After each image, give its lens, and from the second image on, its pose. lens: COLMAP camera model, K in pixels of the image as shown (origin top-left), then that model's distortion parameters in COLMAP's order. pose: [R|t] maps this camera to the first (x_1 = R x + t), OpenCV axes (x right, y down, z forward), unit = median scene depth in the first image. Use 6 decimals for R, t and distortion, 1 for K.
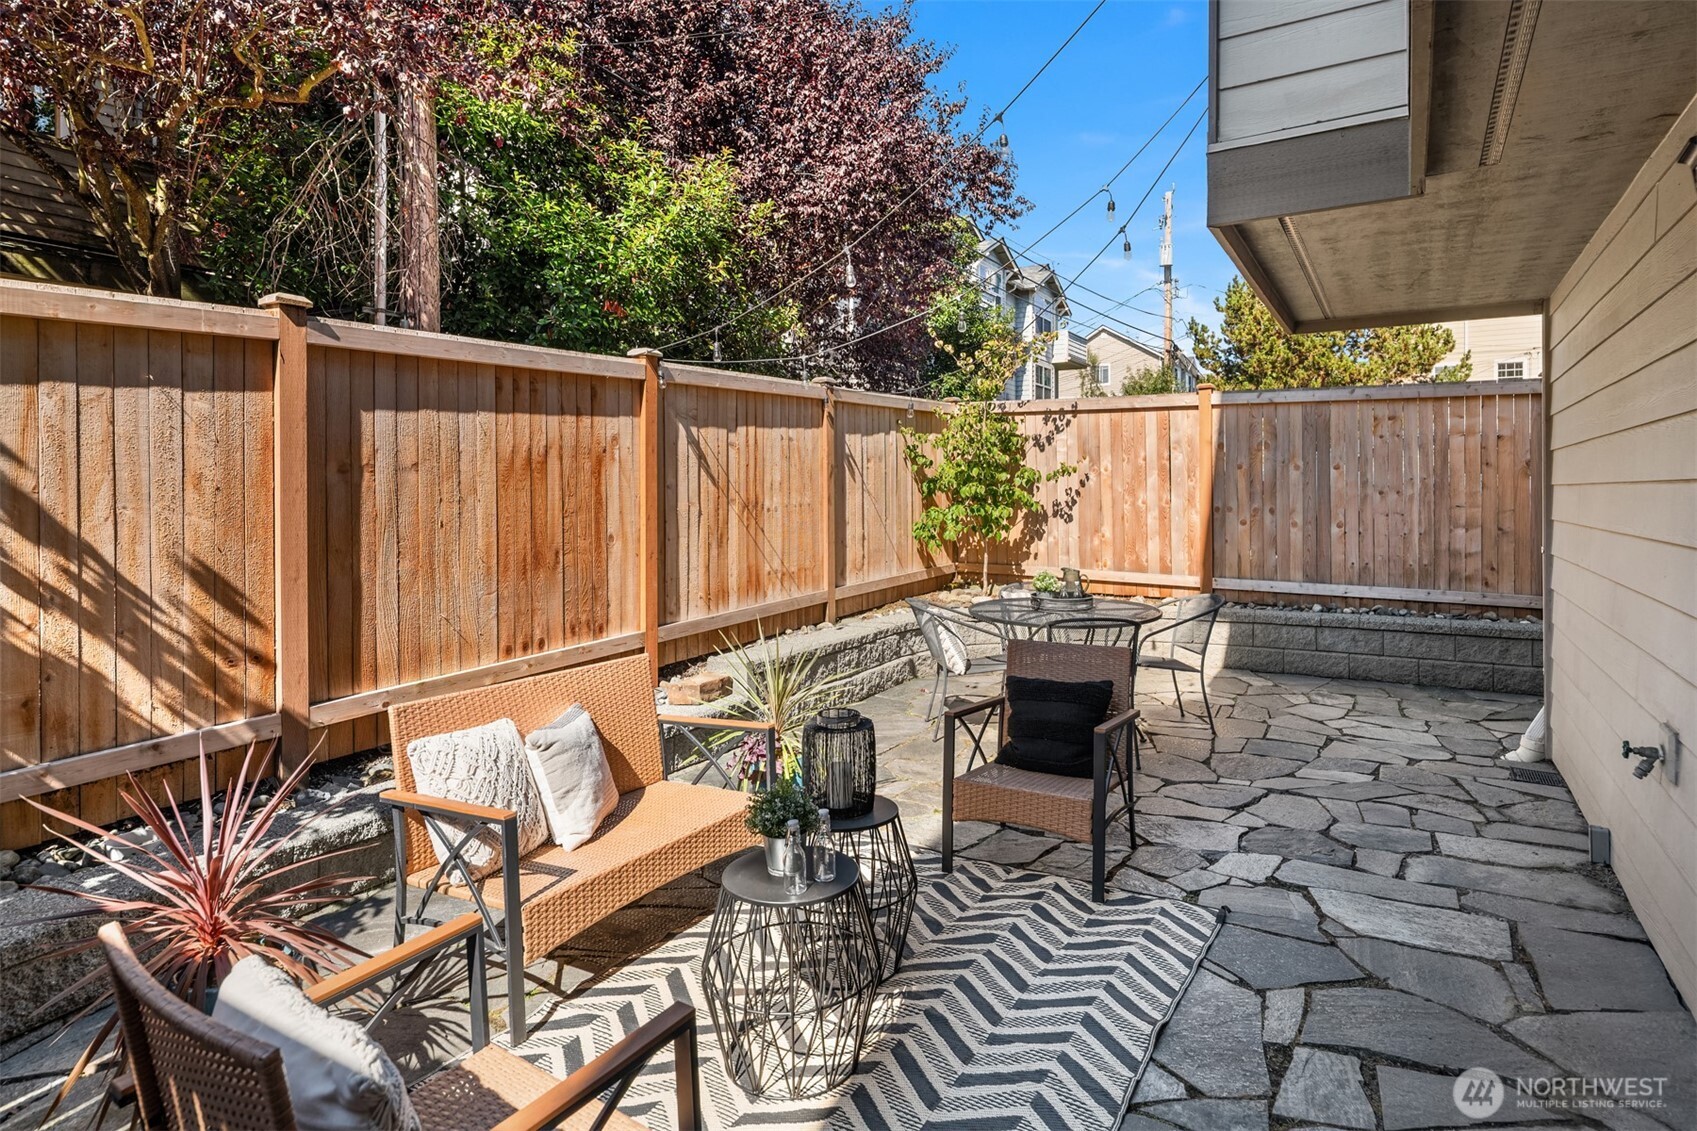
lens RADIAL K [[924.0, 0, 874.6], [0, 924.0, 439.7], [0, 0, 1]] dist [-0.000792, -0.003024]
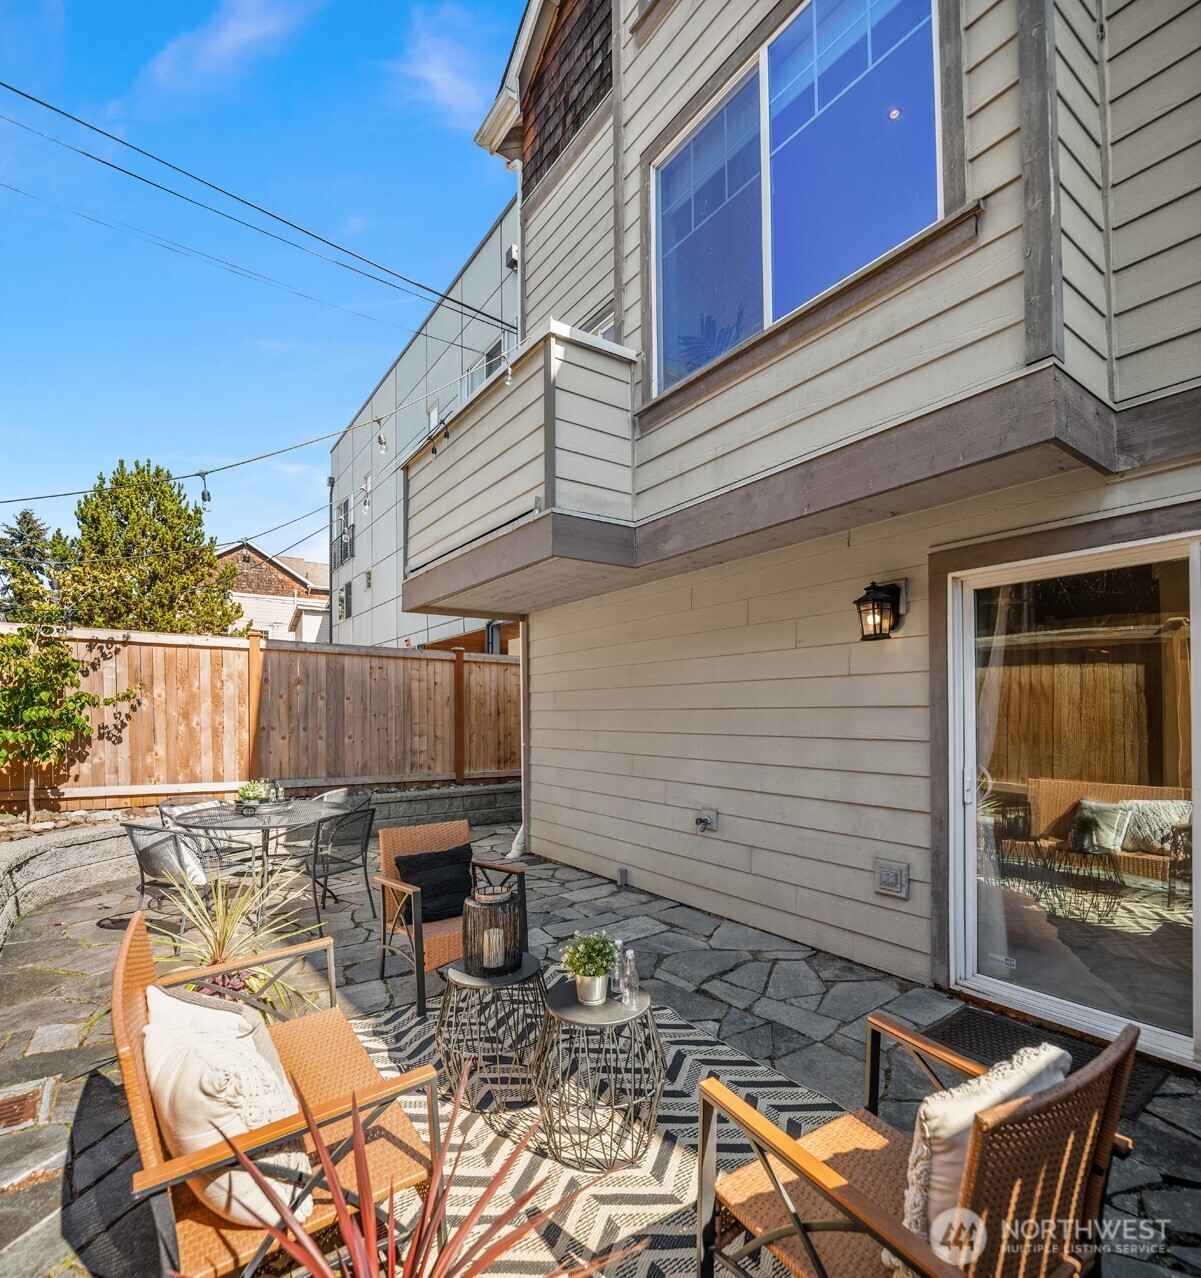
lens RADIAL K [[653.8, 0, 604.7], [0, 653.8, 669.9], [0, 0, 1]] dist [0.011394, -0.000426]
pose [[0.409461, 0.060574, 0.910315, -0.276037], [-0.049044, 0.997812, -0.044336, 0.009563], [-0.911009, -0.026492, 0.411536, 0.172029]]
